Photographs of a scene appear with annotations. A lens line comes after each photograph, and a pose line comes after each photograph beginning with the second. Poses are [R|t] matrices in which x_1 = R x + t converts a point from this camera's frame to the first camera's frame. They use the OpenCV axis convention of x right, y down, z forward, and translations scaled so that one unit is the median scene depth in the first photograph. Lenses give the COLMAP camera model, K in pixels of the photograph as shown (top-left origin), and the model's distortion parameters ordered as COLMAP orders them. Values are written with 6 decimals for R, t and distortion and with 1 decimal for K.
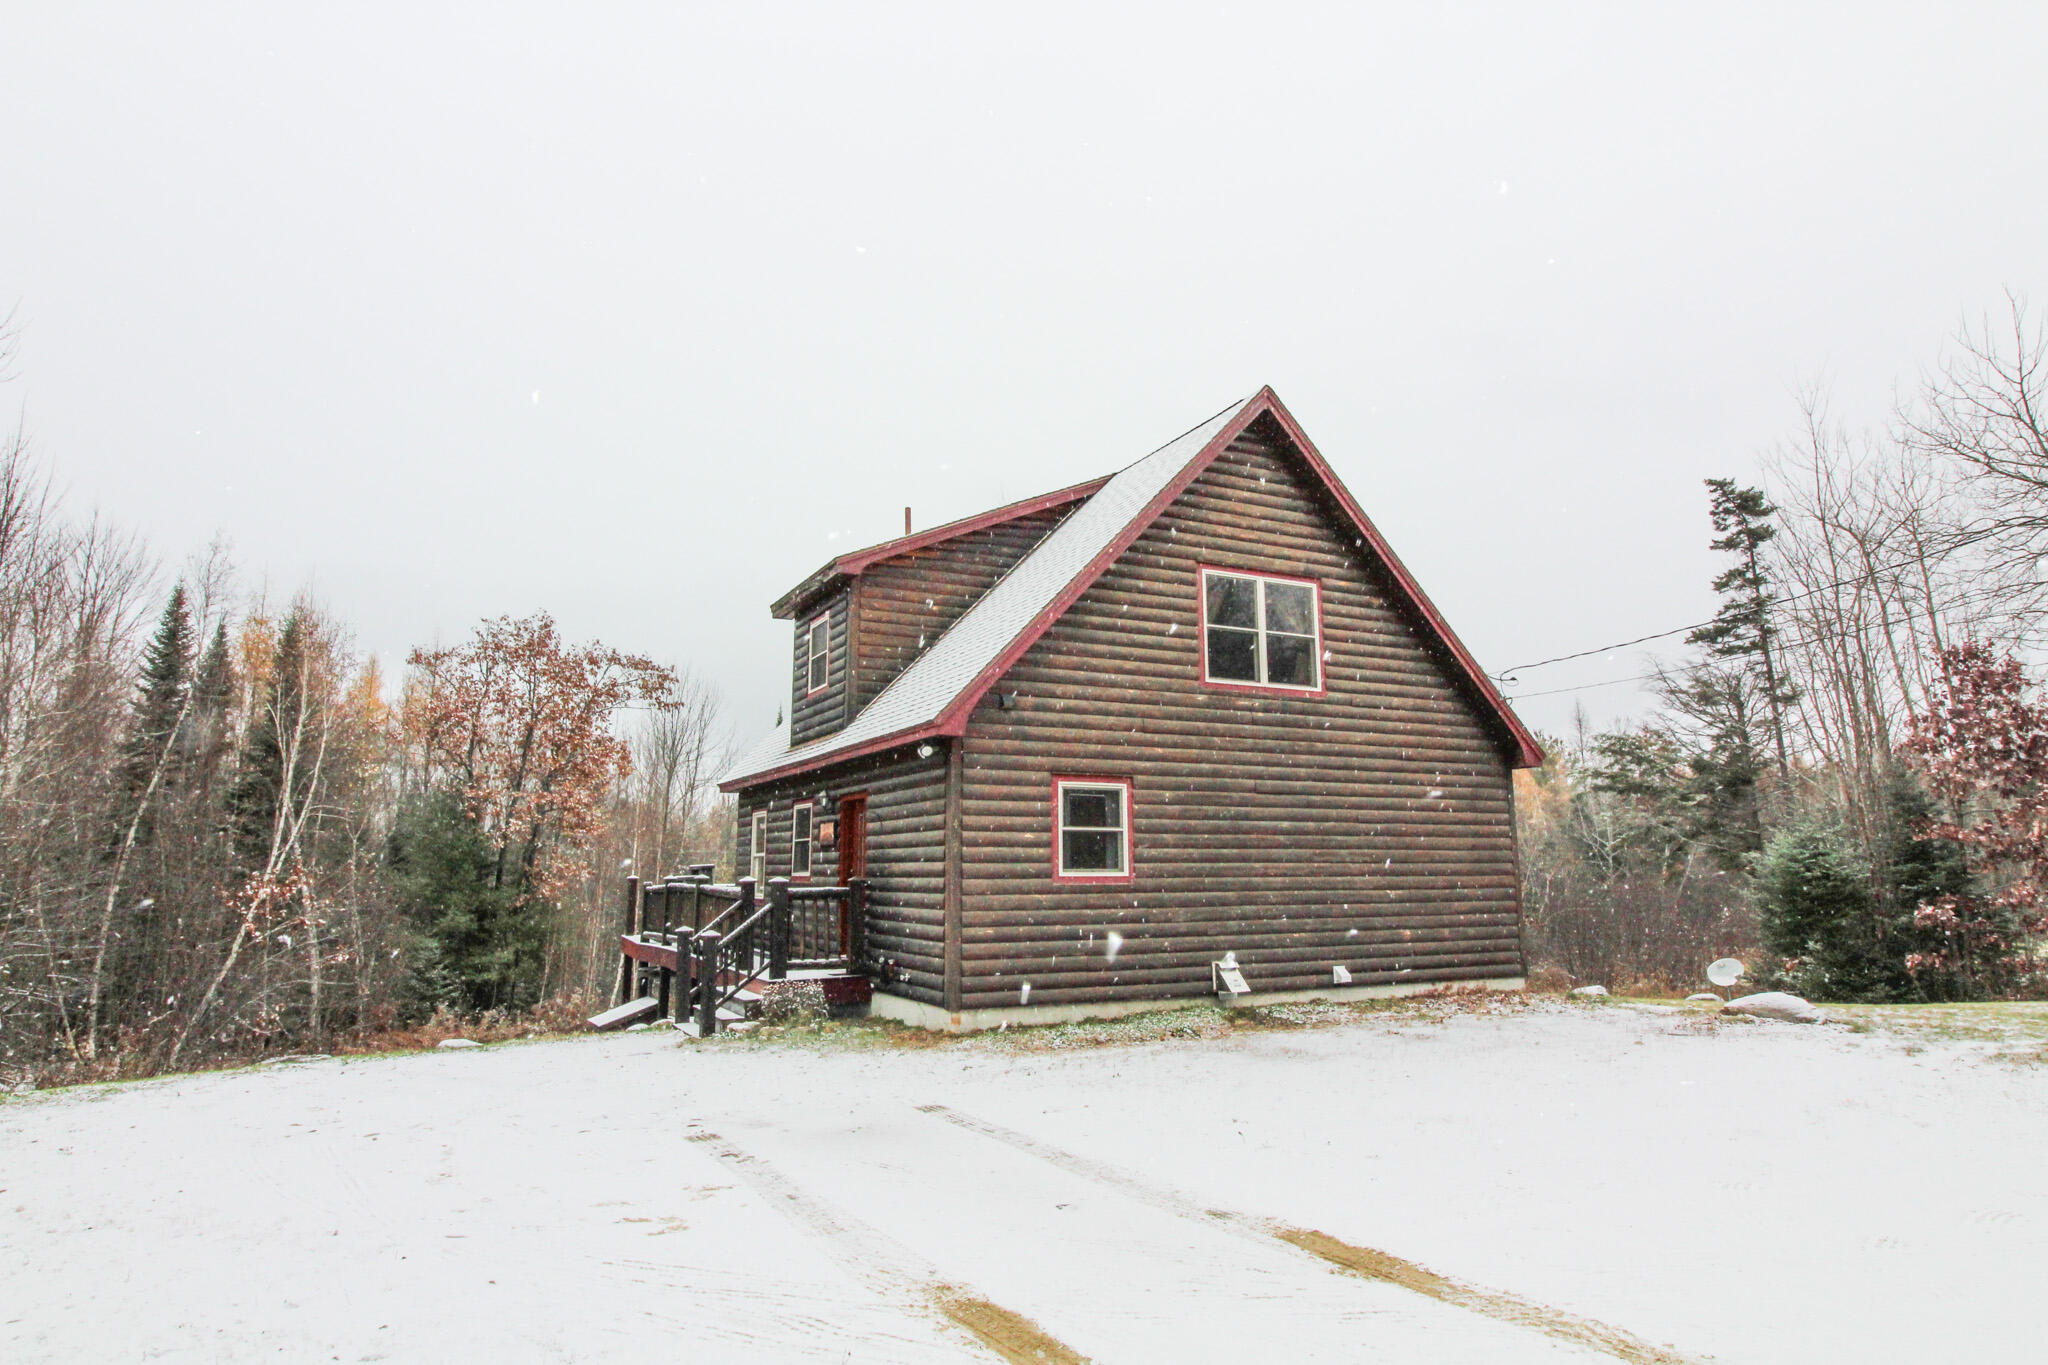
lens RADIAL K [[1172.8, 0, 1024.0], [0, 1172.8, 682.5], [0, 0, 1]] dist [-0.001503, -0.000343]
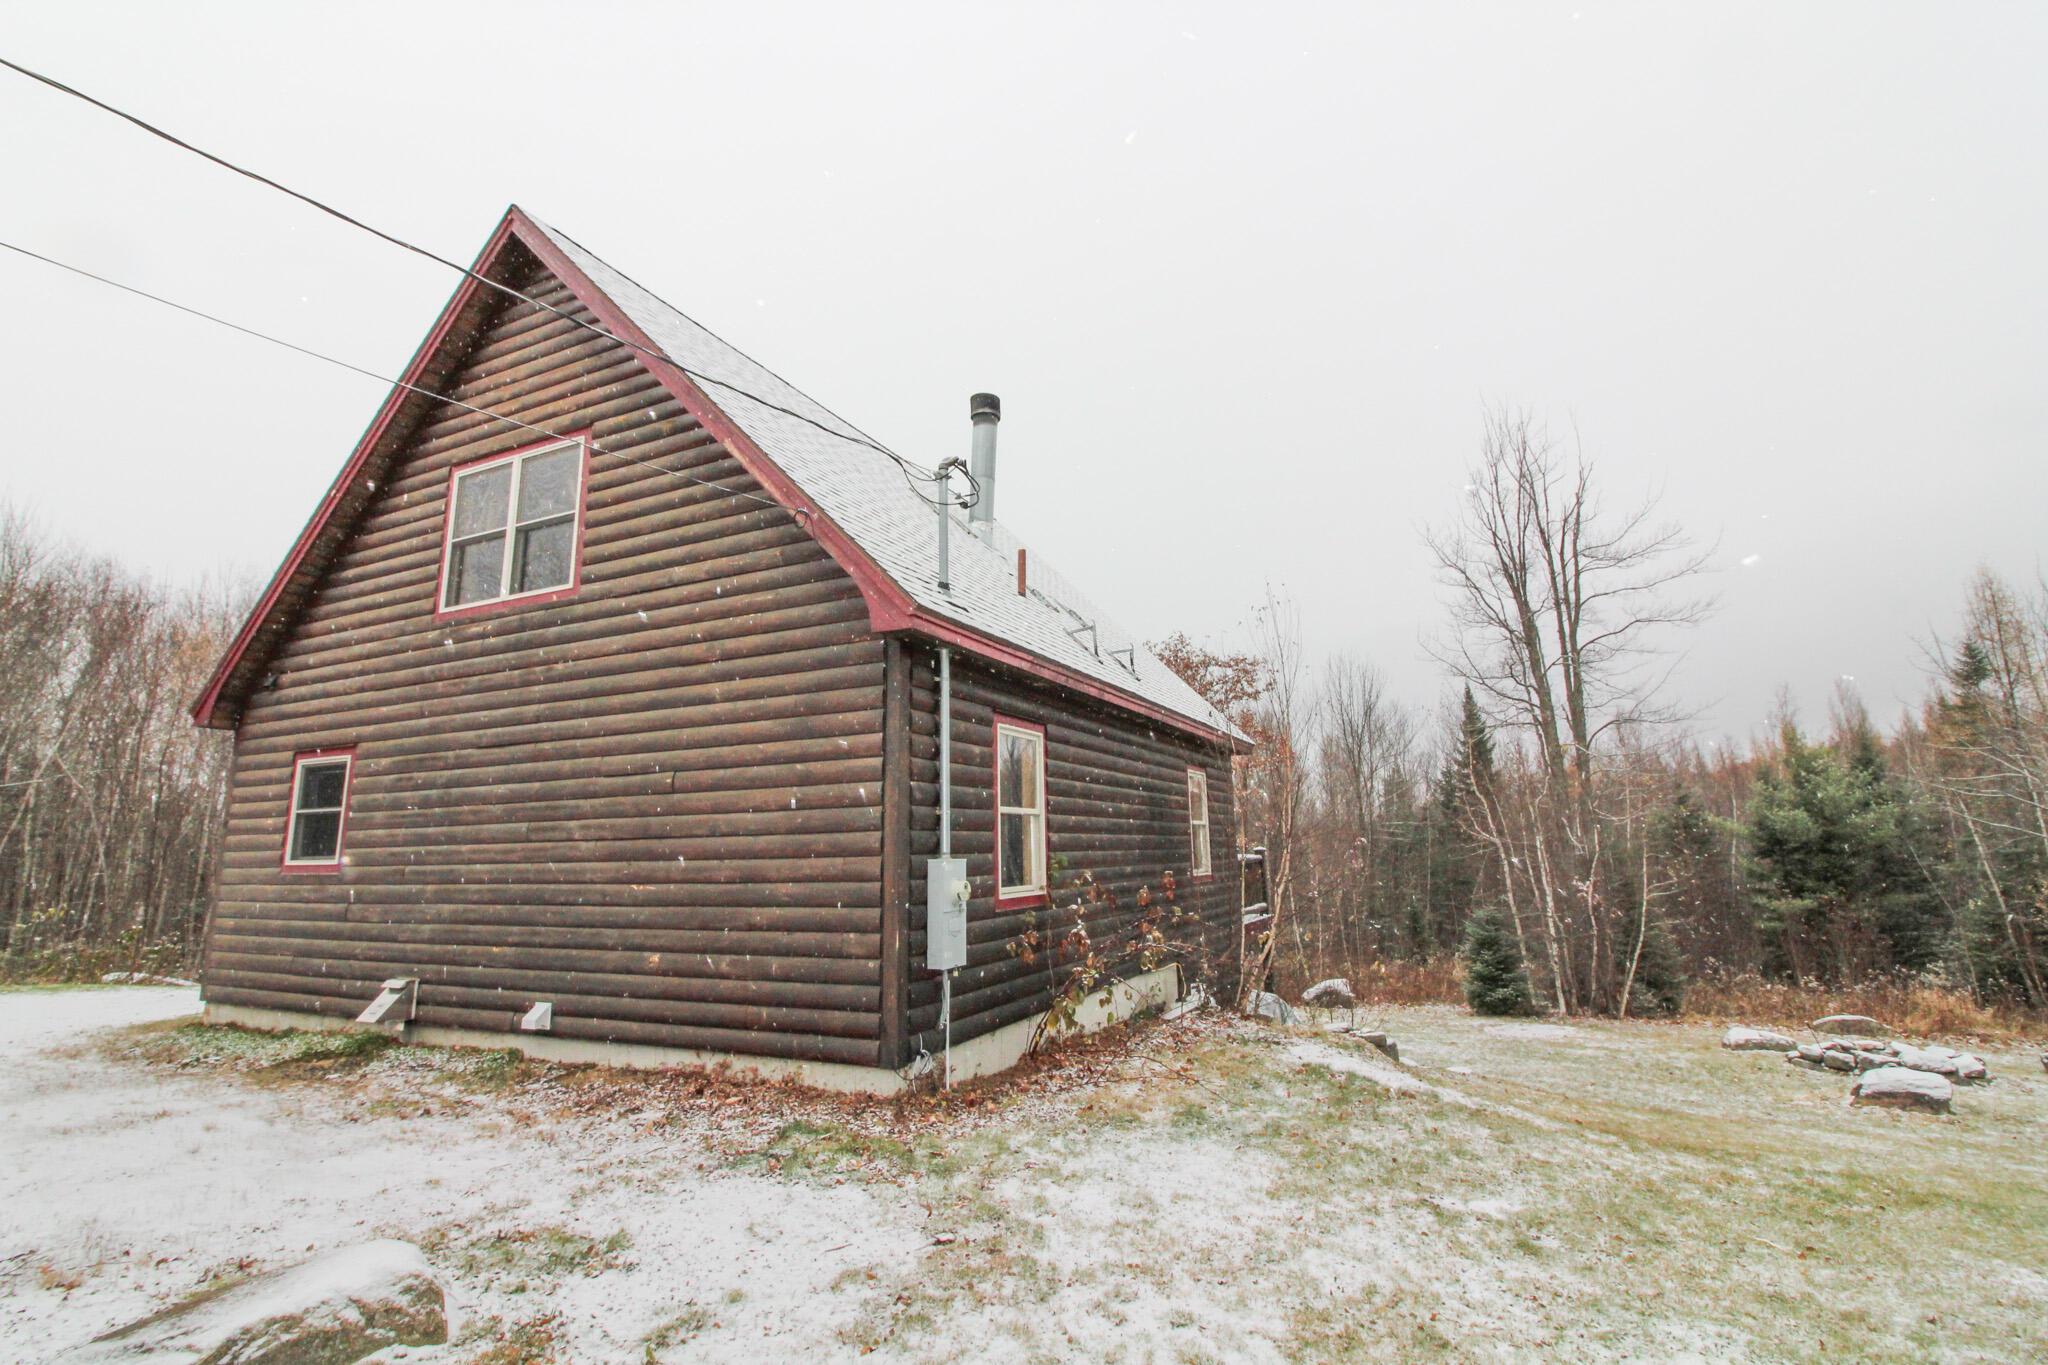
lens RADIAL K [[921.0, 0, 1024.0], [0, 921.0, 682.5], [0, 0, 1]] dist [-0.000726, -0.011415]
pose [[0.623654, -0.148553, -0.767455, 0.456715], [0.143531, 0.986846, -0.074383, 0.077565], [0.768410, -0.063765, 0.636773, 0.481119]]
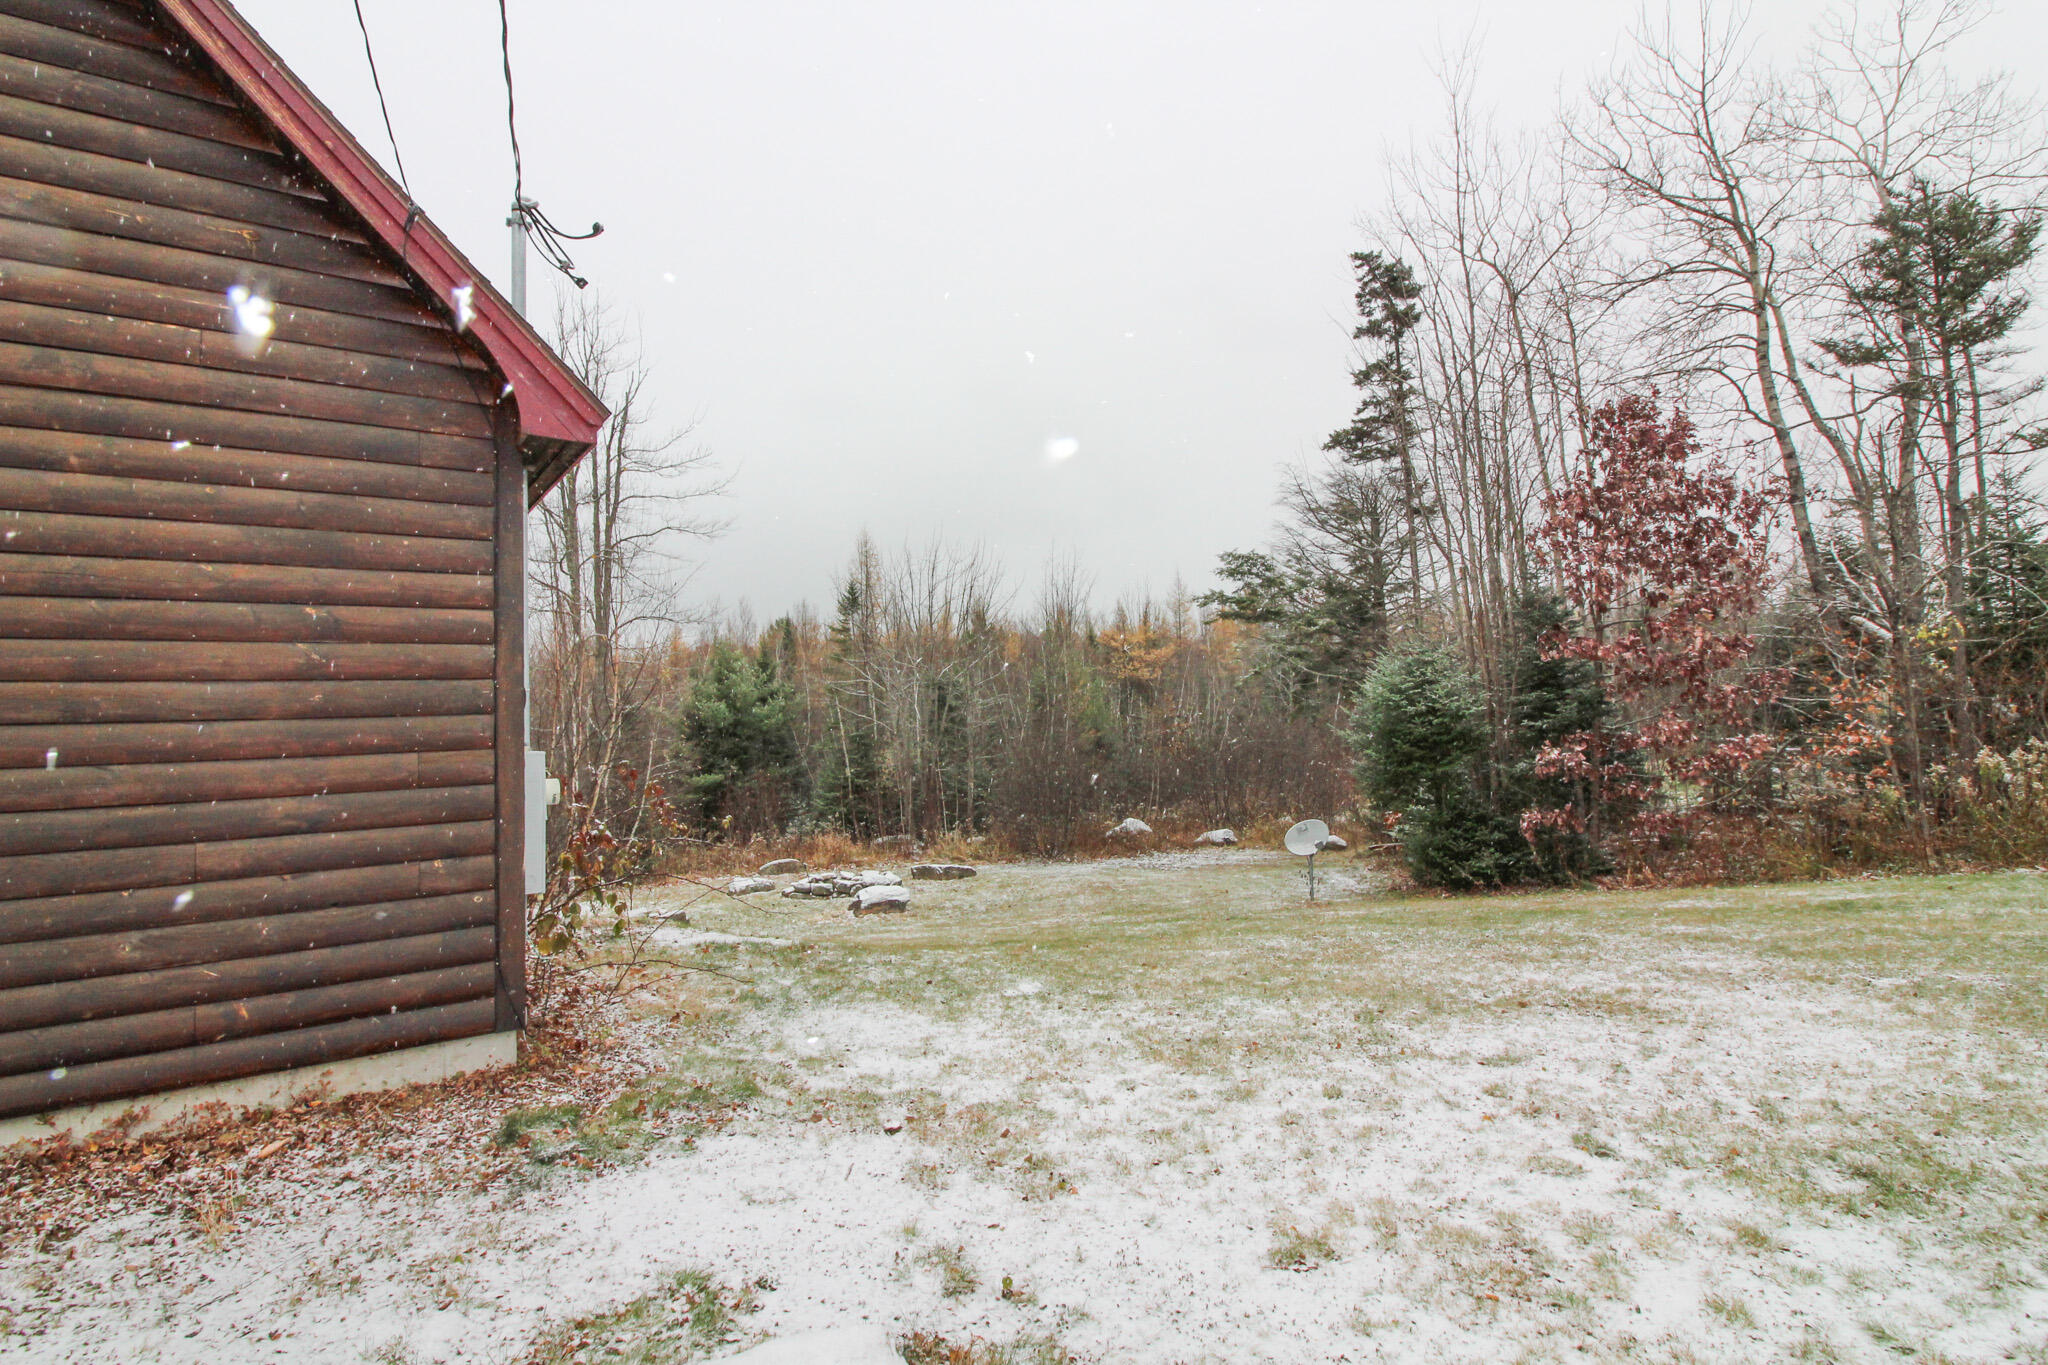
lens RADIAL K [[957.6, 0, 1024.0], [0, 957.6, 682.5], [0, 0, 1]] dist [0.002109, -0.010127]
pose [[0.989096, -0.020248, 0.145874, 0.319503], [0.001234, 0.991608, 0.129275, 0.064246], [-0.147268, -0.127686, 0.980820, 0.417011]]
